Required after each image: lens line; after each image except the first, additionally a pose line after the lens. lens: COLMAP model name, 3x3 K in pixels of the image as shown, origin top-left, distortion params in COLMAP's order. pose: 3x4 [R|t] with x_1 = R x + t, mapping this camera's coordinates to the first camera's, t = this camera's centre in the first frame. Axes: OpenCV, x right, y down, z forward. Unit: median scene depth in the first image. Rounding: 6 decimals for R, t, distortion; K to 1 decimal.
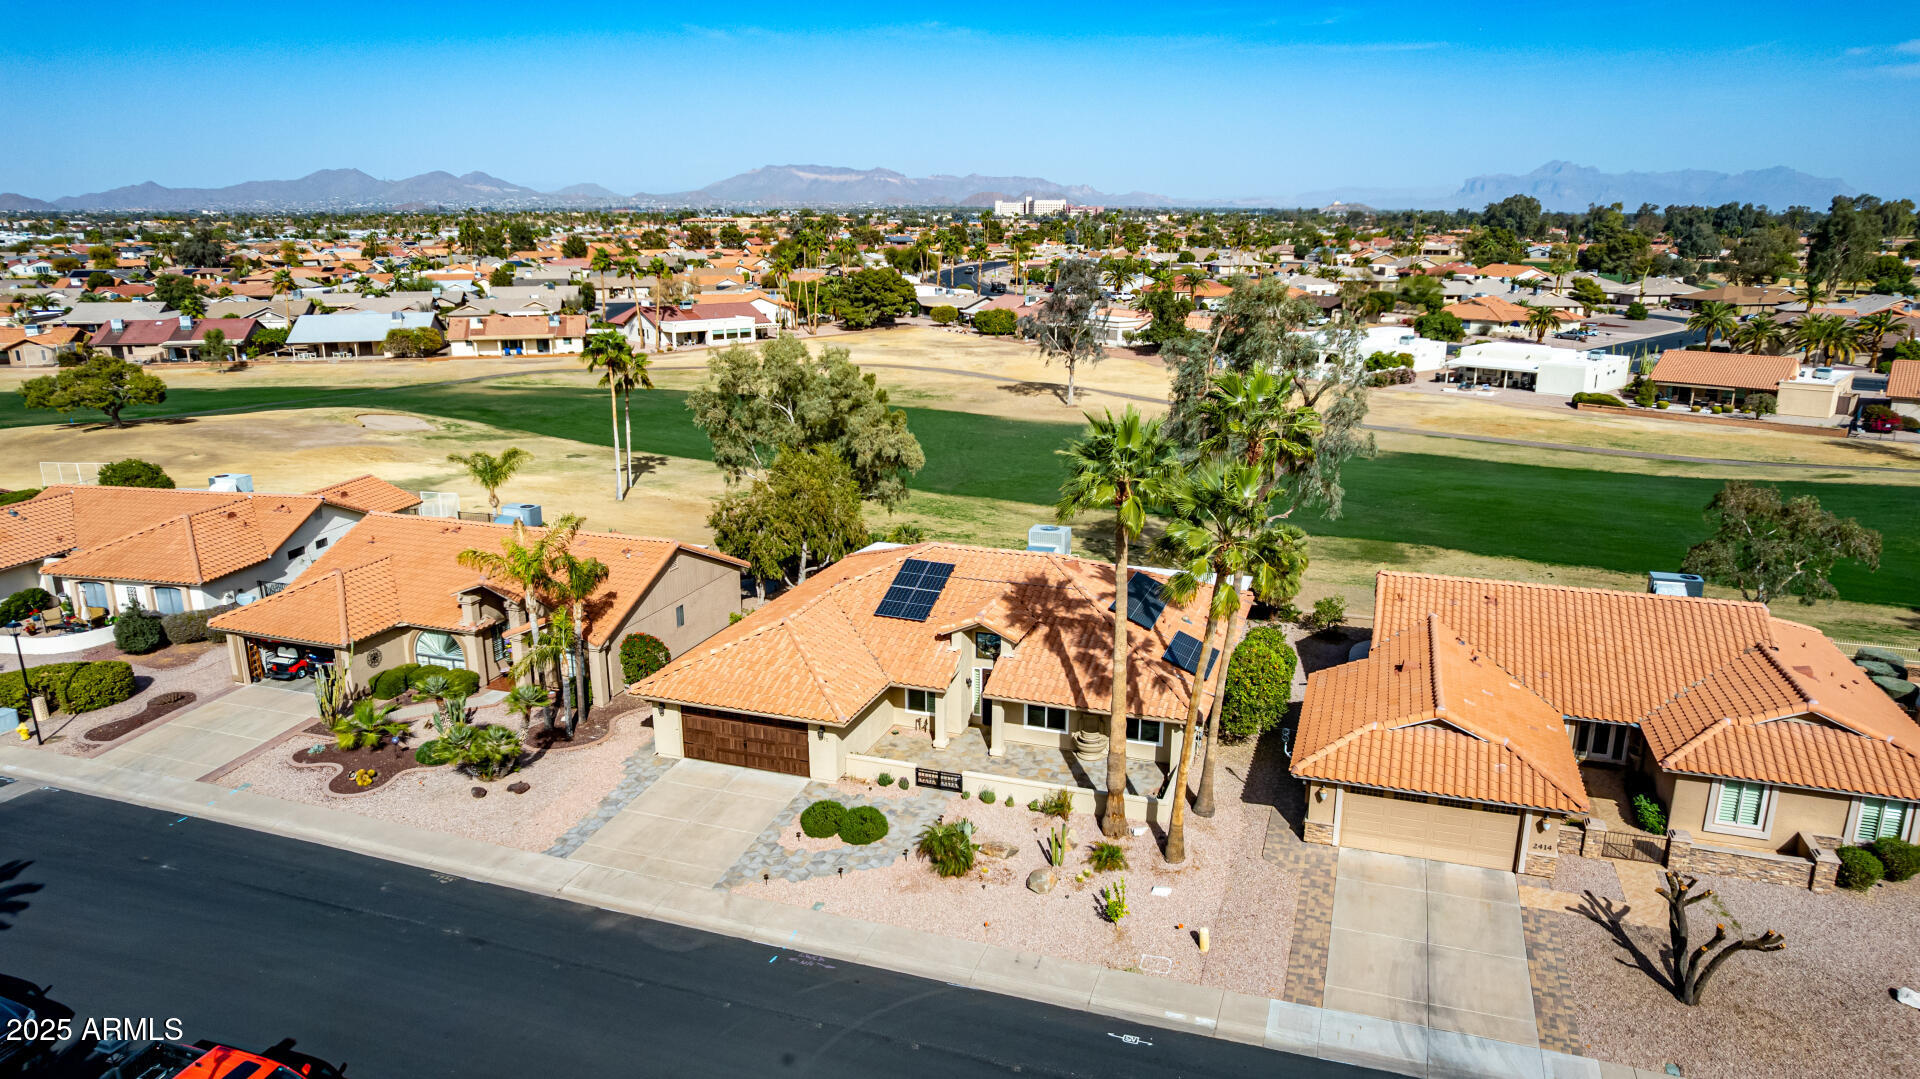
lens RADIAL K [[1249.8, 0, 961.6], [0, 1249.8, 545.2], [0, 0, 1]] dist [-0.077535, 0.073186]
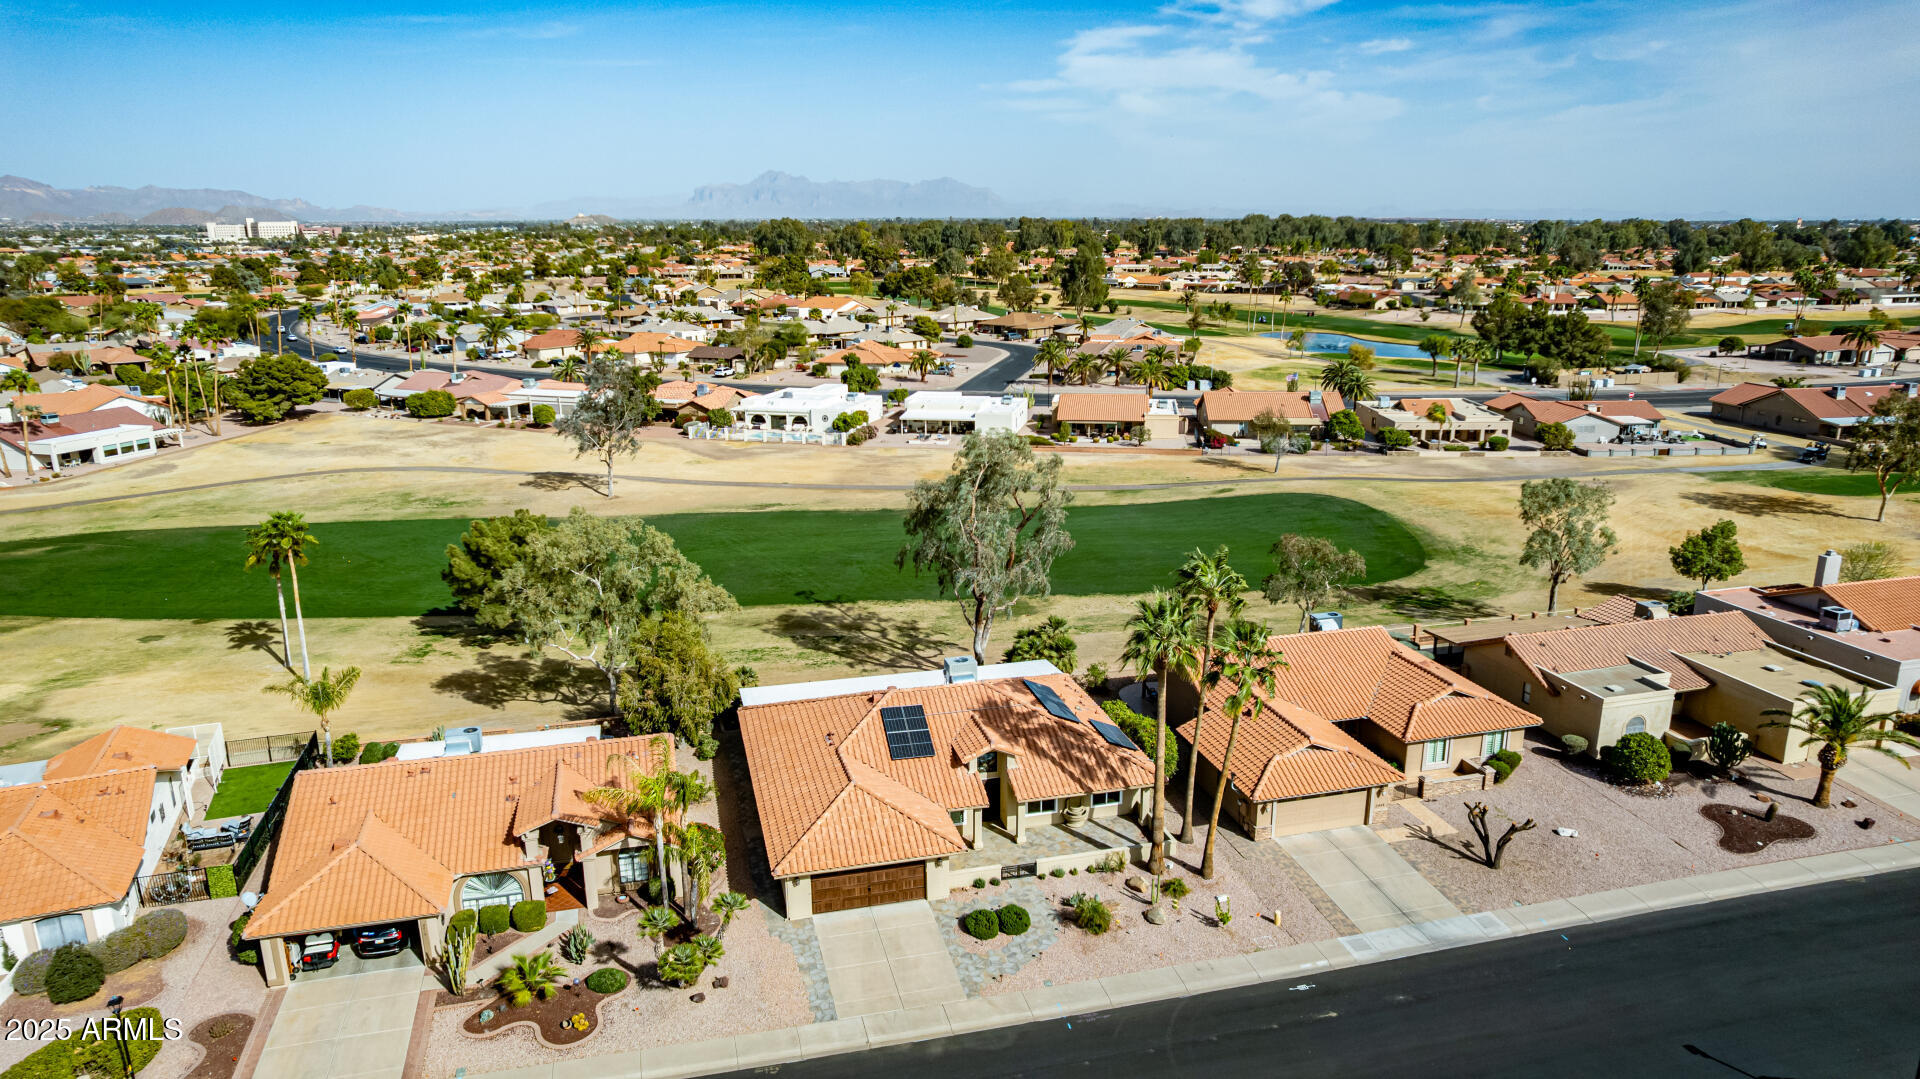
lens RADIAL K [[1240.6, 0, 960.0], [0, 1240.6, 539.5], [0, 0, 1]] dist [-0.076847, 0.072106]
pose [[0.832678, -0.145941, 0.534180, -0.671356], [0.149658, 0.988058, 0.036656, -0.206722], [-0.533150, 0.049421, 0.844576, -0.104696]]
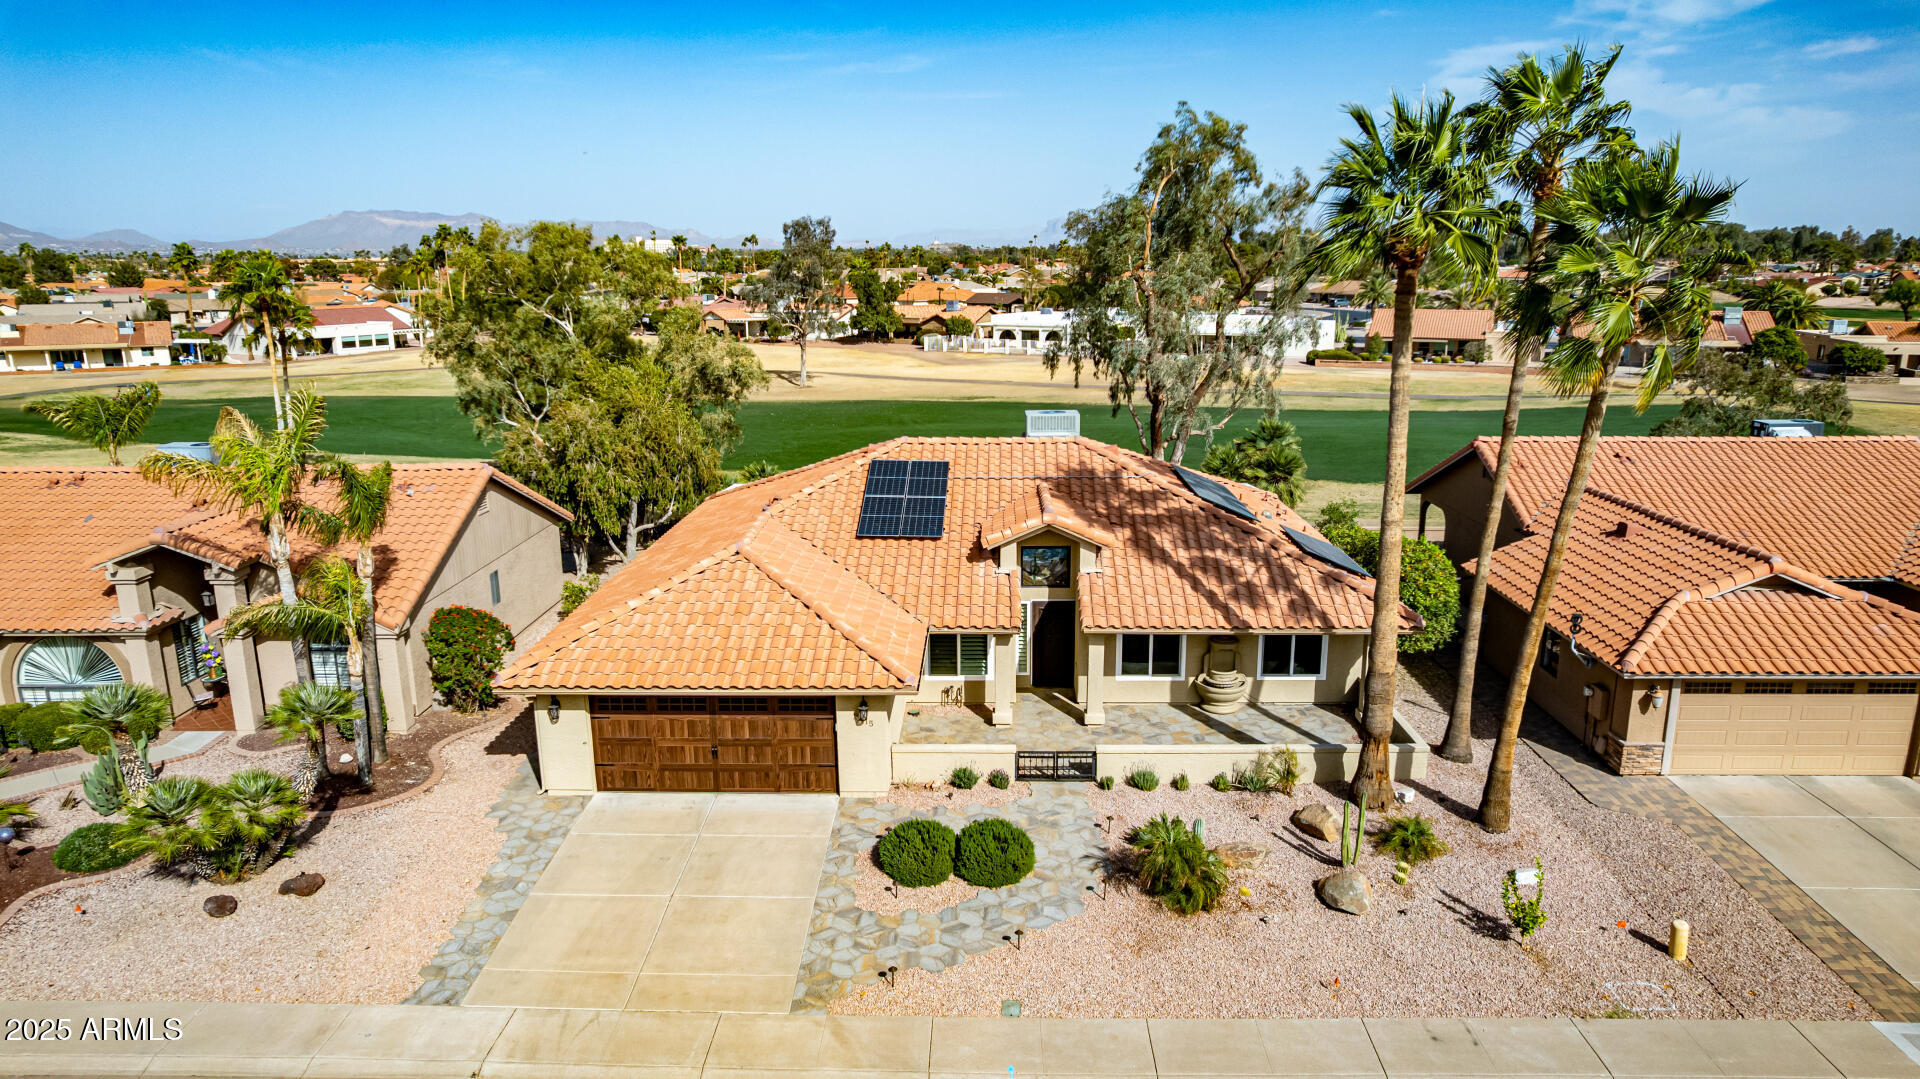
lens RADIAL K [[1231.6, 0, 962.5], [0, 1231.6, 544.7], [0, 0, 1]] dist [-0.079075, 0.070646]
pose [[0.951928, -0.075442, 0.296887, -0.215015], [0.084955, 0.996199, -0.019253, 0.079402], [-0.294306, 0.043549, 0.954718, 0.390402]]
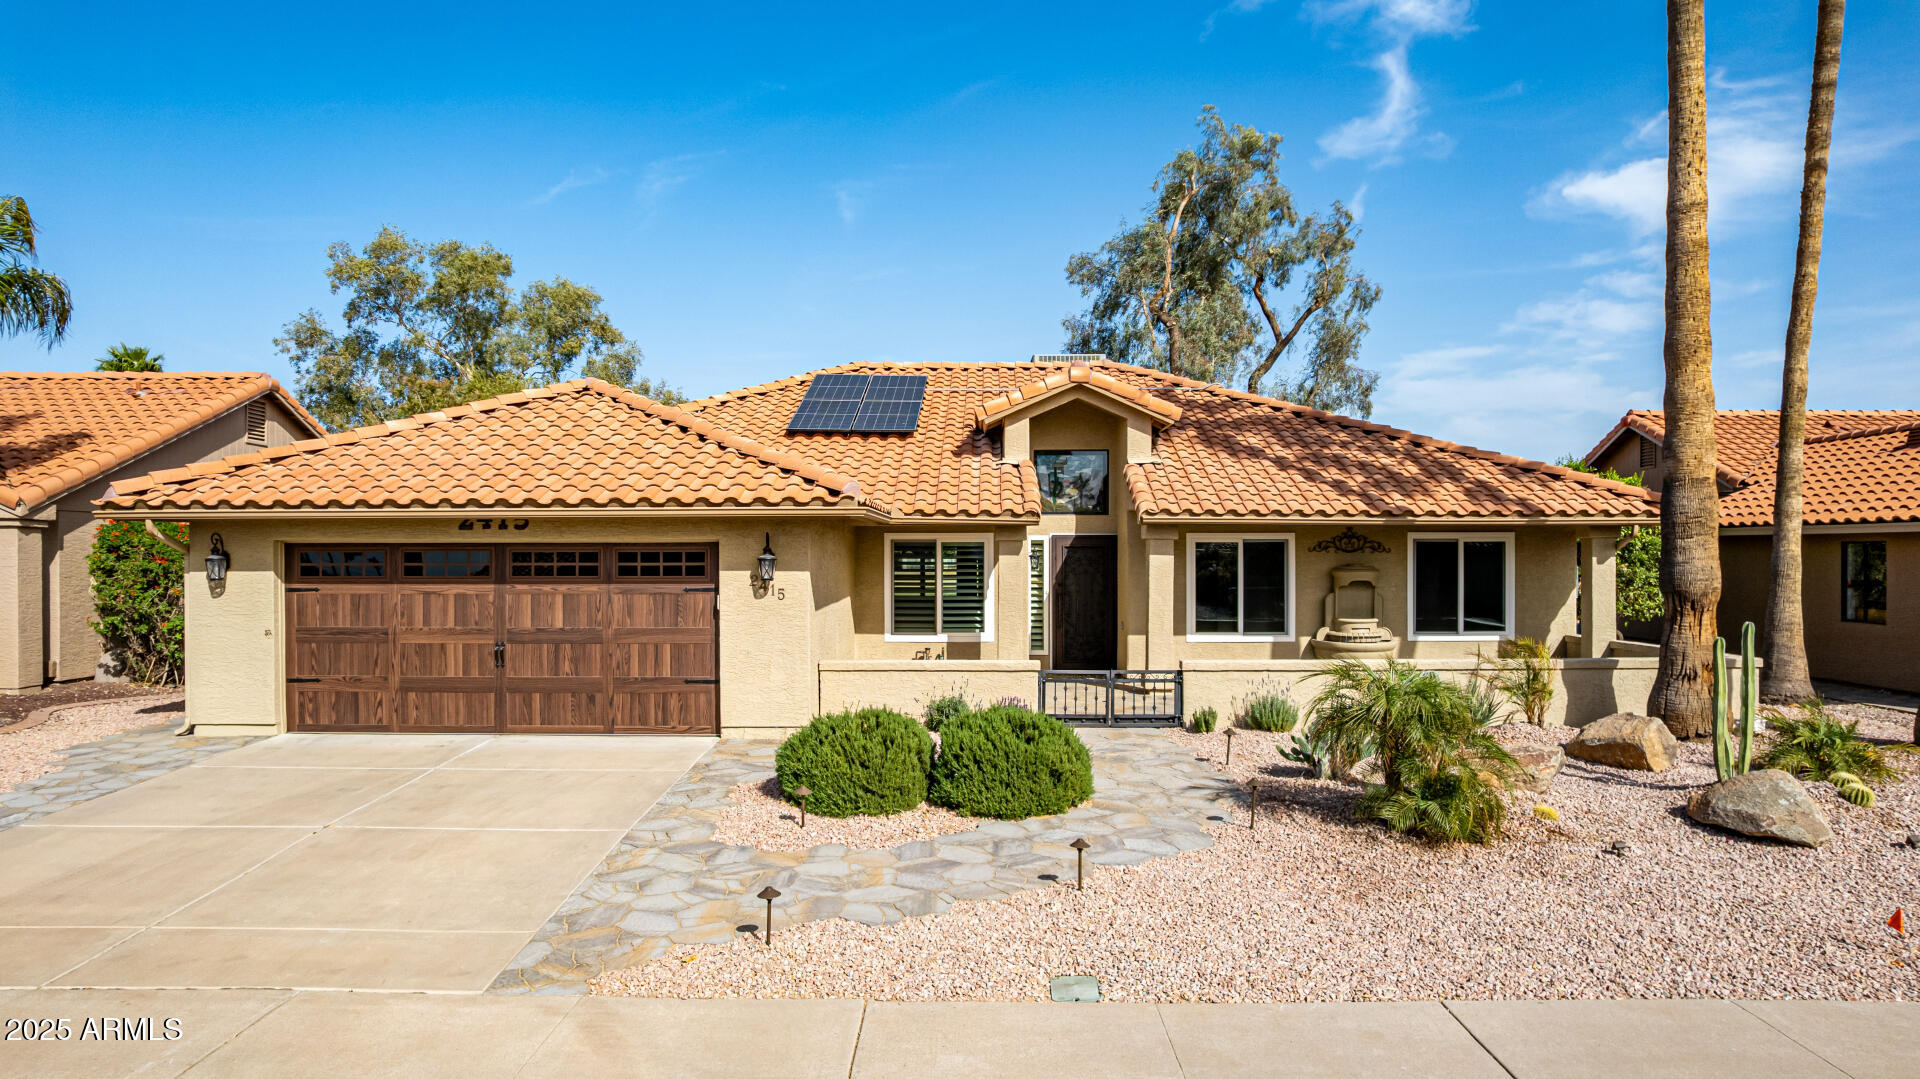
lens RADIAL K [[1231.6, 0, 962.5], [0, 1231.6, 544.7], [0, 0, 1]] dist [-0.079075, 0.070646]
pose [[0.946801, 0.003131, 0.321805, -0.153691], [0.081738, 0.964822, -0.249874, 0.210385], [-0.311267, 0.262885, 0.913238, 0.629608]]
